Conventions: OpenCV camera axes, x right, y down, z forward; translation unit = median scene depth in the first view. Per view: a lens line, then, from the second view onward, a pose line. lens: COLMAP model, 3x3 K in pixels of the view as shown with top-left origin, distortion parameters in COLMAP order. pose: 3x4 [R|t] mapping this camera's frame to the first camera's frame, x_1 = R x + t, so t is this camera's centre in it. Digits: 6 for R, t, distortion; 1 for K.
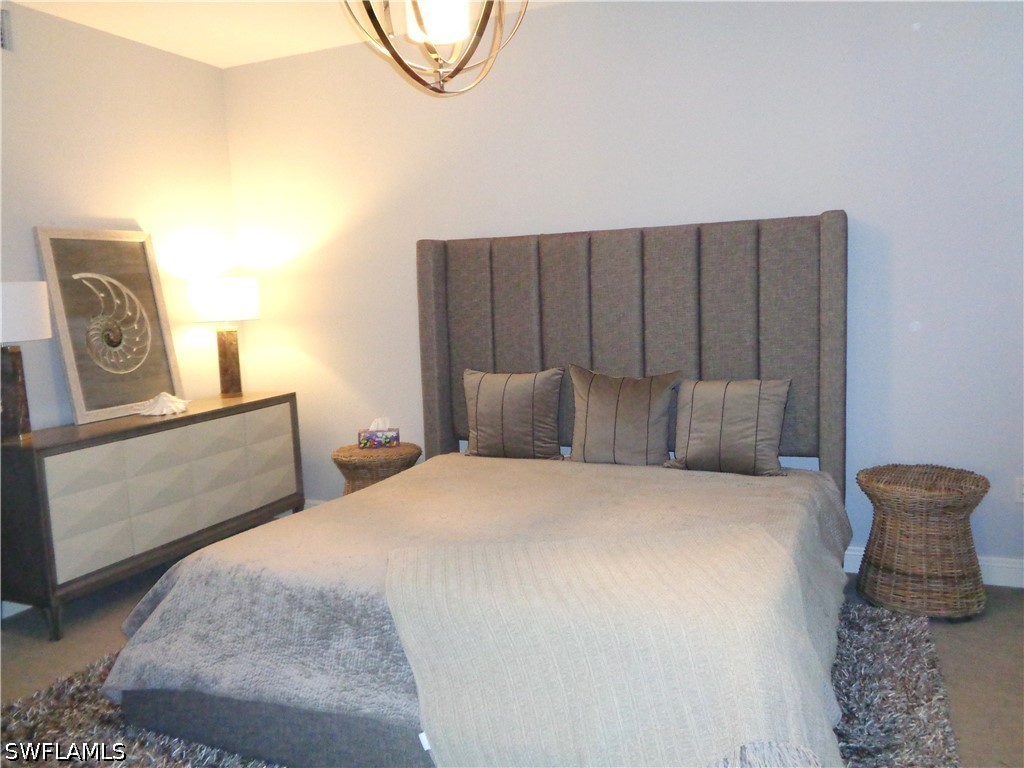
lens RADIAL K [[811.5, 0, 513.5], [0, 811.5, 386.3], [0, 0, 1]] dist [0.001325, -0.005064]
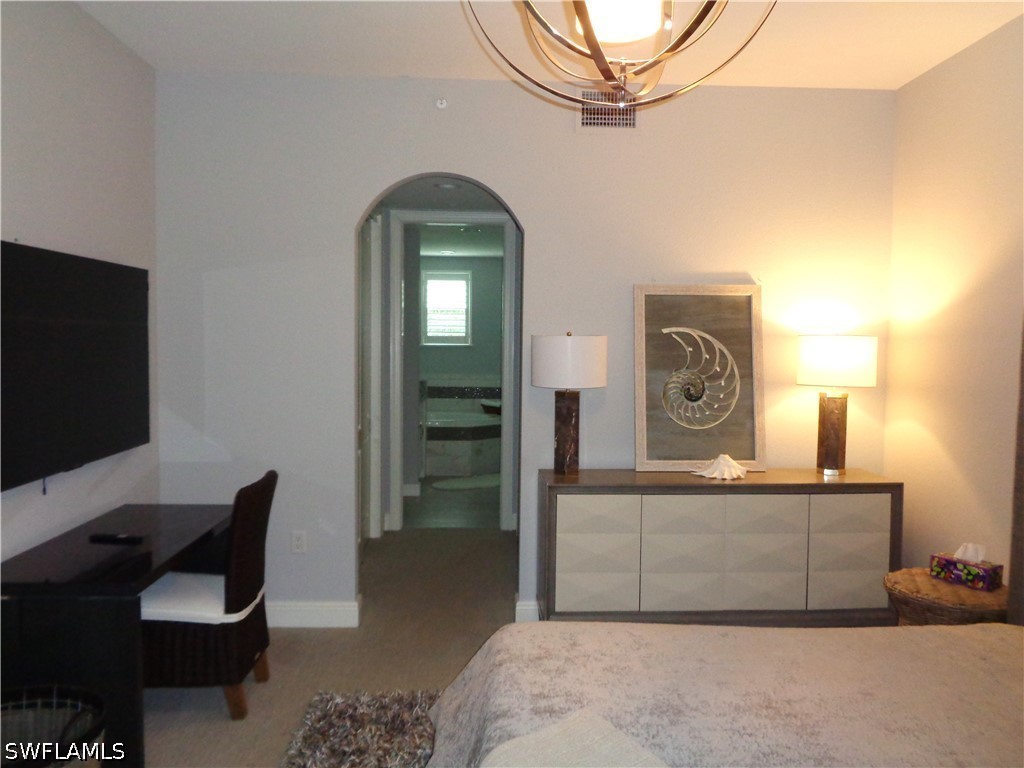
lens RADIAL K [[811.5, 0, 513.5], [0, 811.5, 386.3], [0, 0, 1]] dist [0.001325, -0.005064]
pose [[0.449218, 0.096911, -0.888151, 0.288756], [-0.134886, 0.990061, 0.039807, -0.075323], [0.883181, 0.101917, 0.457825, 0.338579]]
